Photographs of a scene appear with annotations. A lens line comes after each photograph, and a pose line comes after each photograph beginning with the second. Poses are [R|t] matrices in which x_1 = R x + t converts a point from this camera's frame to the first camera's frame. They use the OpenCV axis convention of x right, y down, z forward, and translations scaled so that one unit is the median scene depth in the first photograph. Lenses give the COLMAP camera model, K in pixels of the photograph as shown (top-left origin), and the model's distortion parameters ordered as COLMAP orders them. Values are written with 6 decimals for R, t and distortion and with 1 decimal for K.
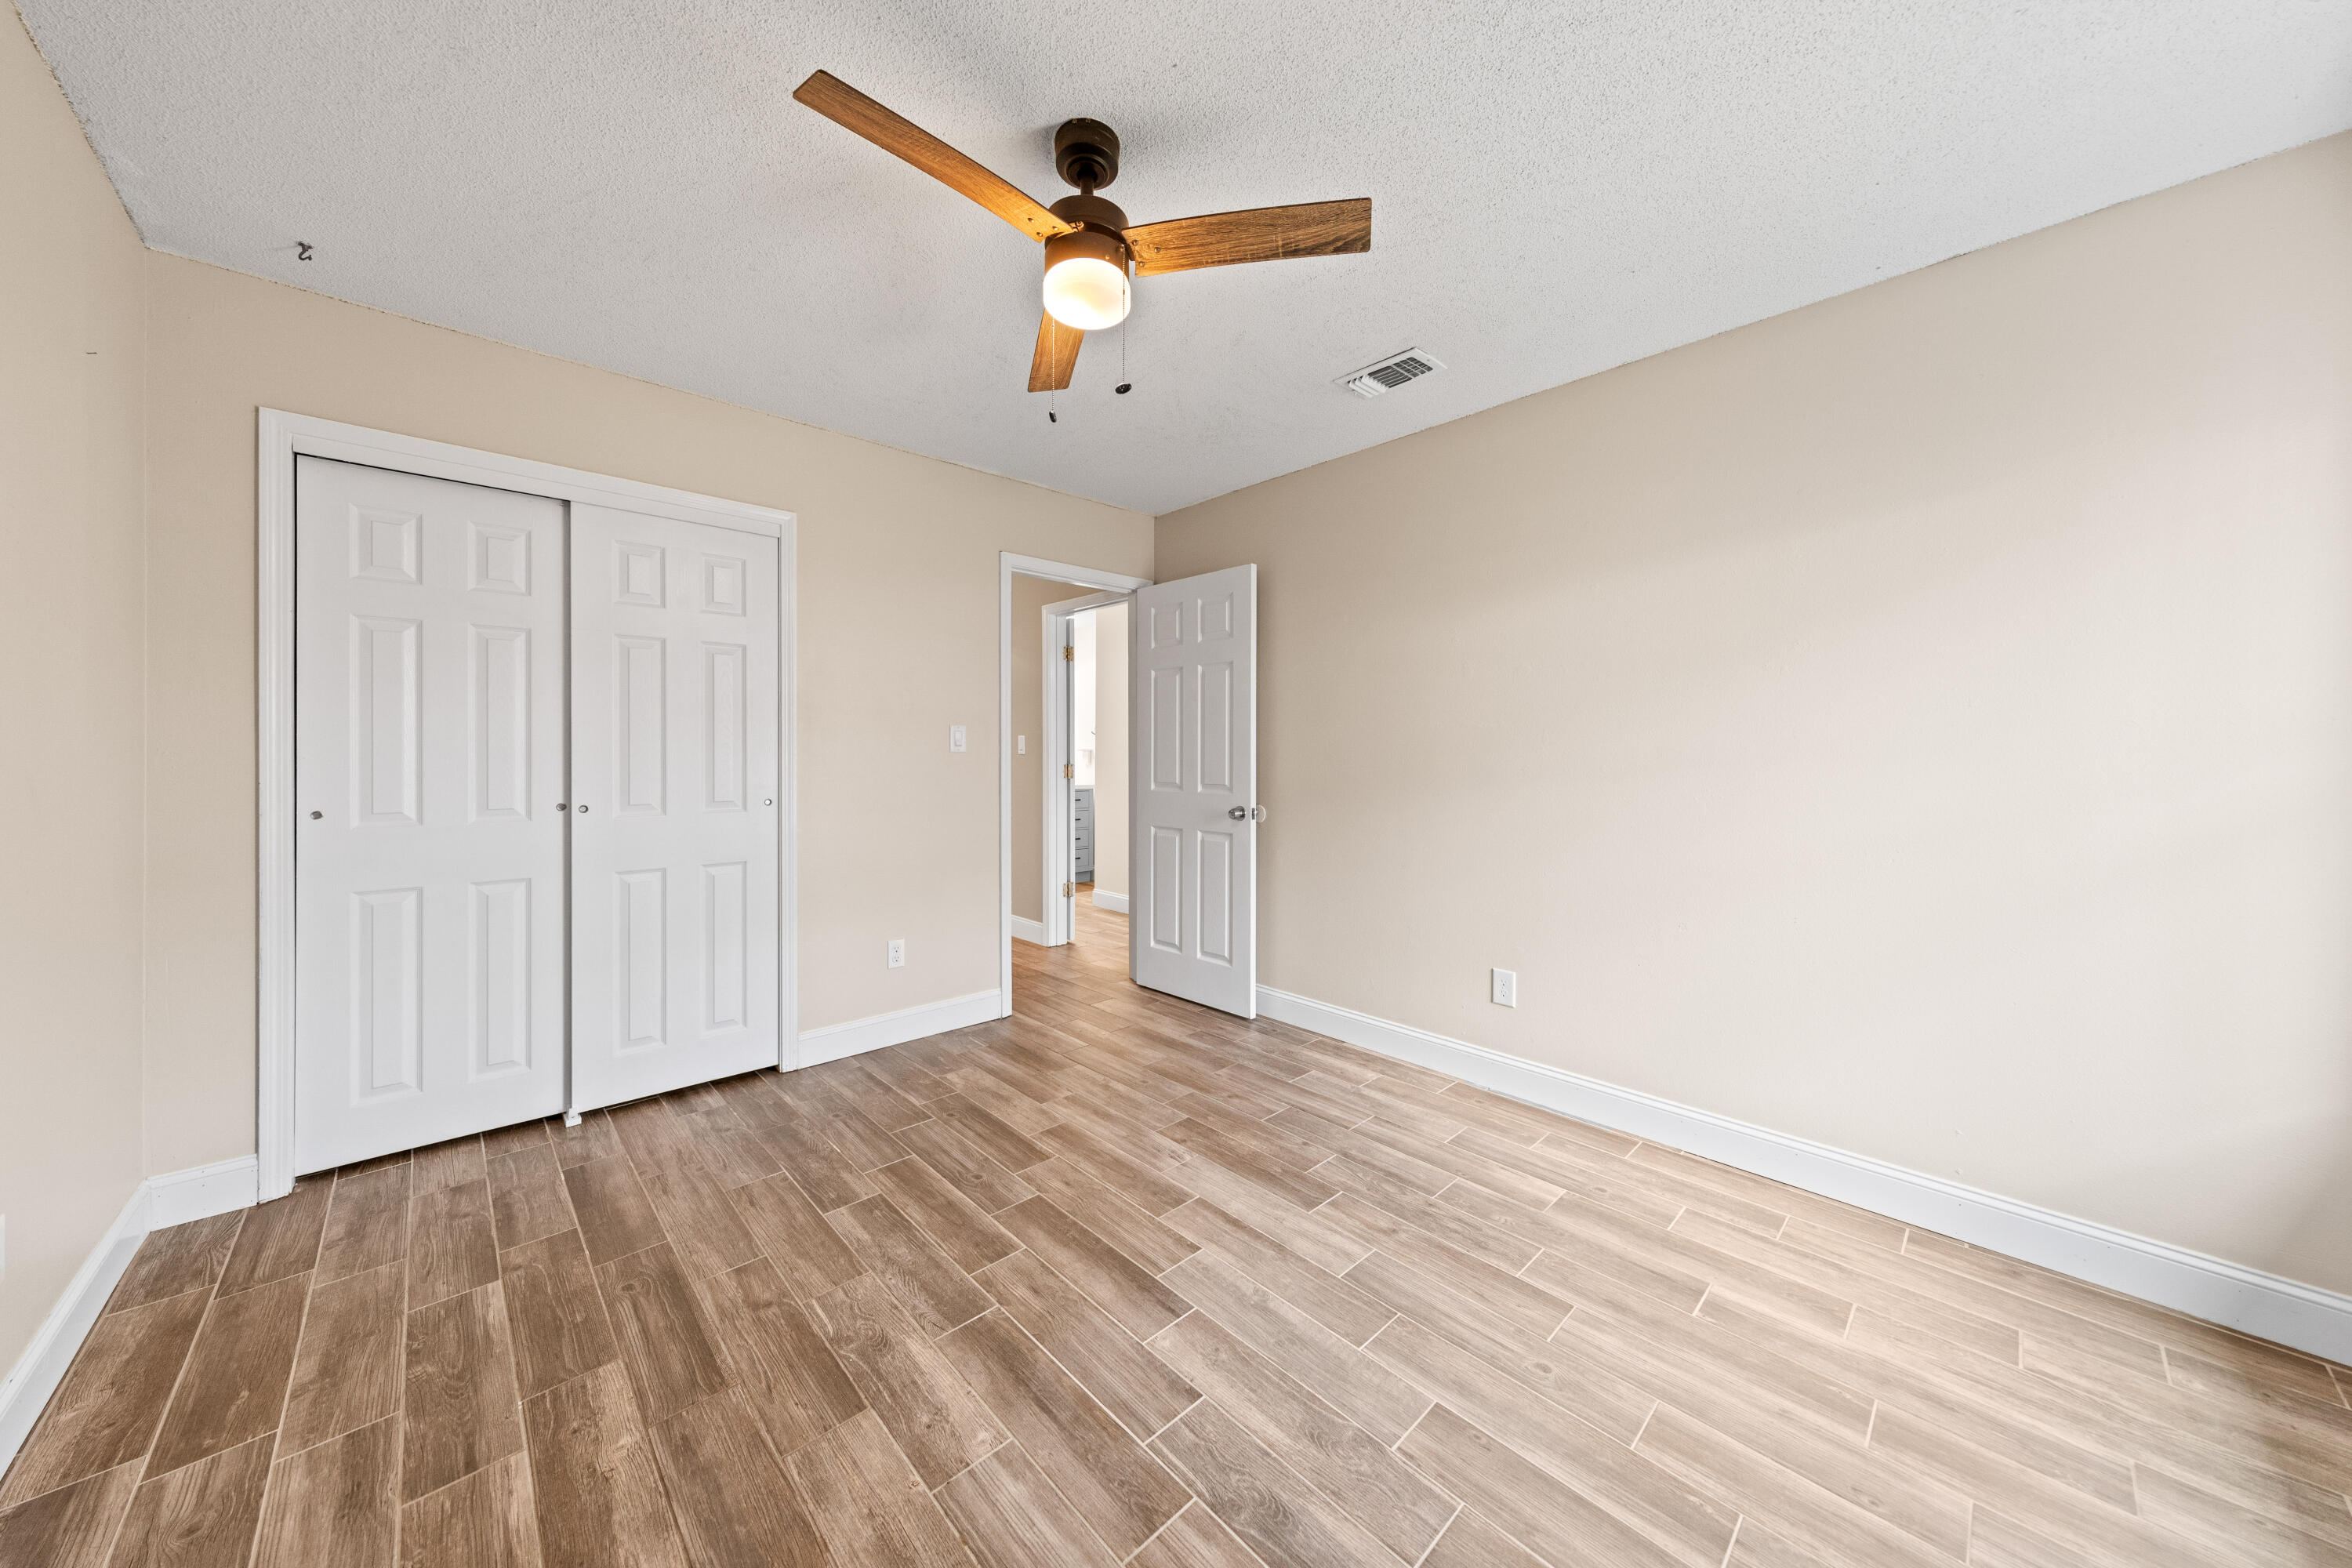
lens RADIAL K [[803.7, 0, 1178.1], [0, 803.7, 766.0], [0, 0, 1]] dist [0.002448, 0.000124]
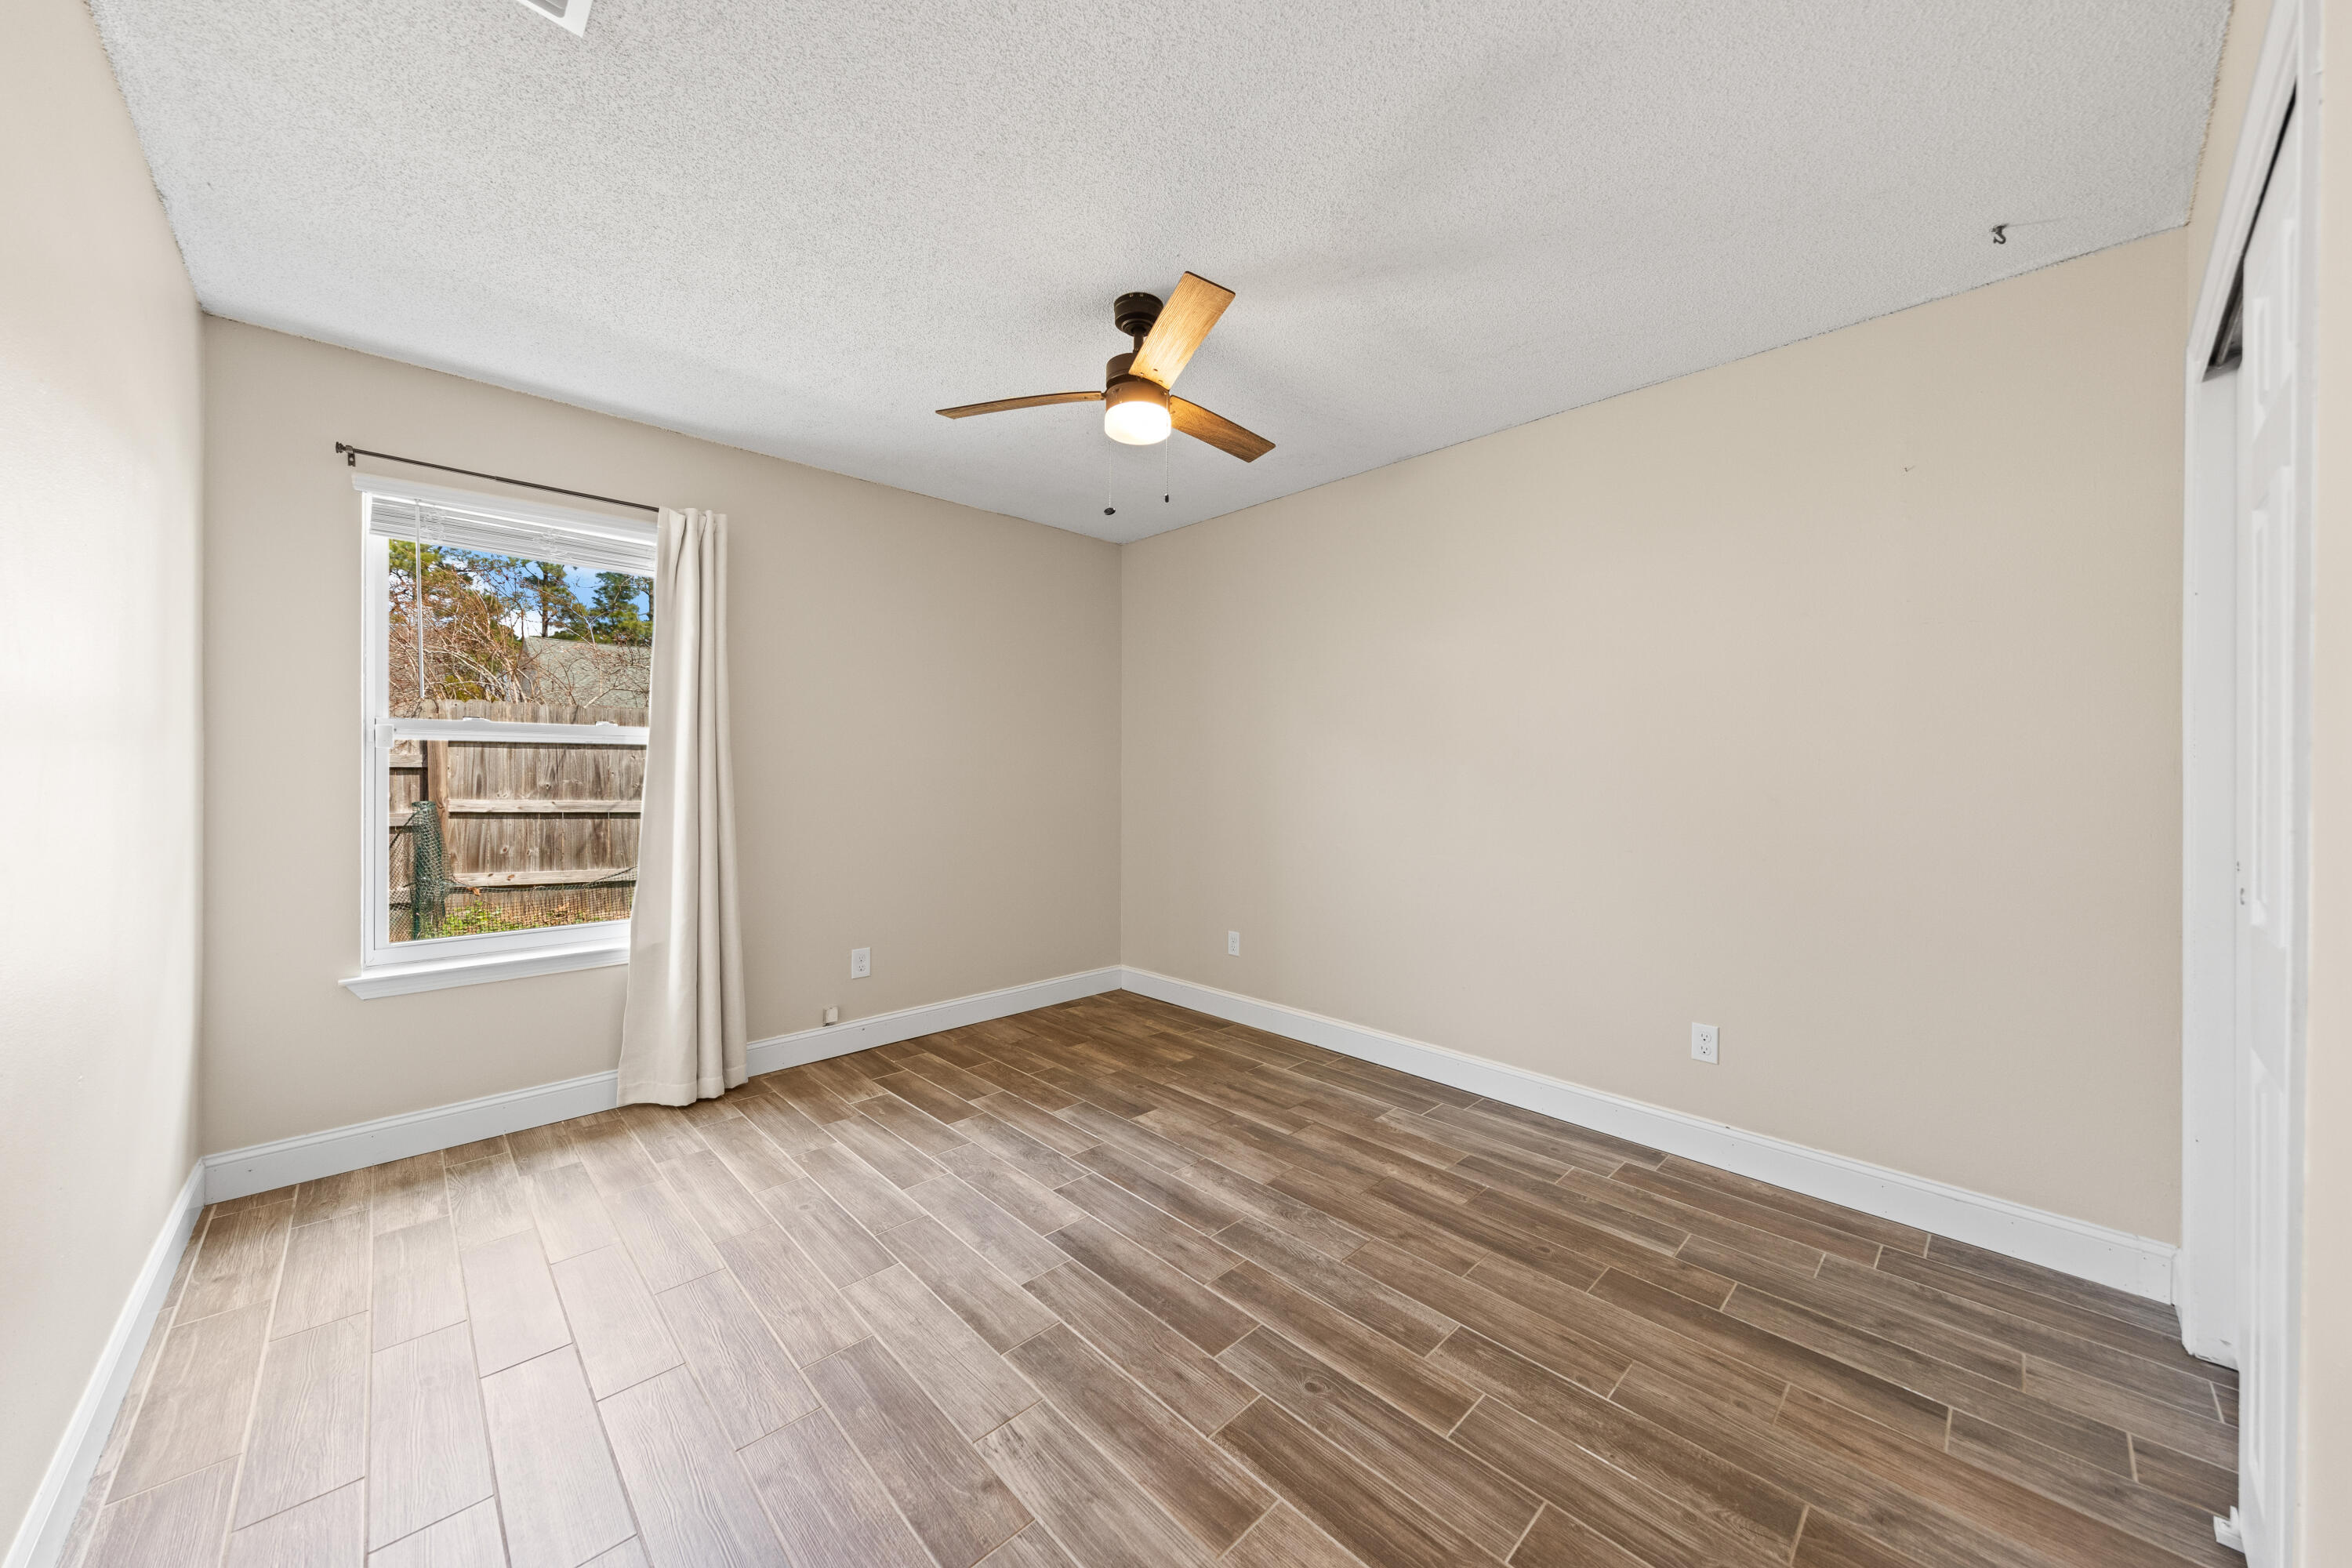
lens RADIAL K [[859.4, 0, 1175.1], [0, 859.4, 774.0], [0, 0, 1]] dist [-0.001908, -0.000229]
pose [[-0.999959, -0.007924, -0.004295, -0.149879], [-0.007988, 0.999855, 0.015030, -0.028881], [0.004176, 0.015064, -0.999878, 2.080884]]
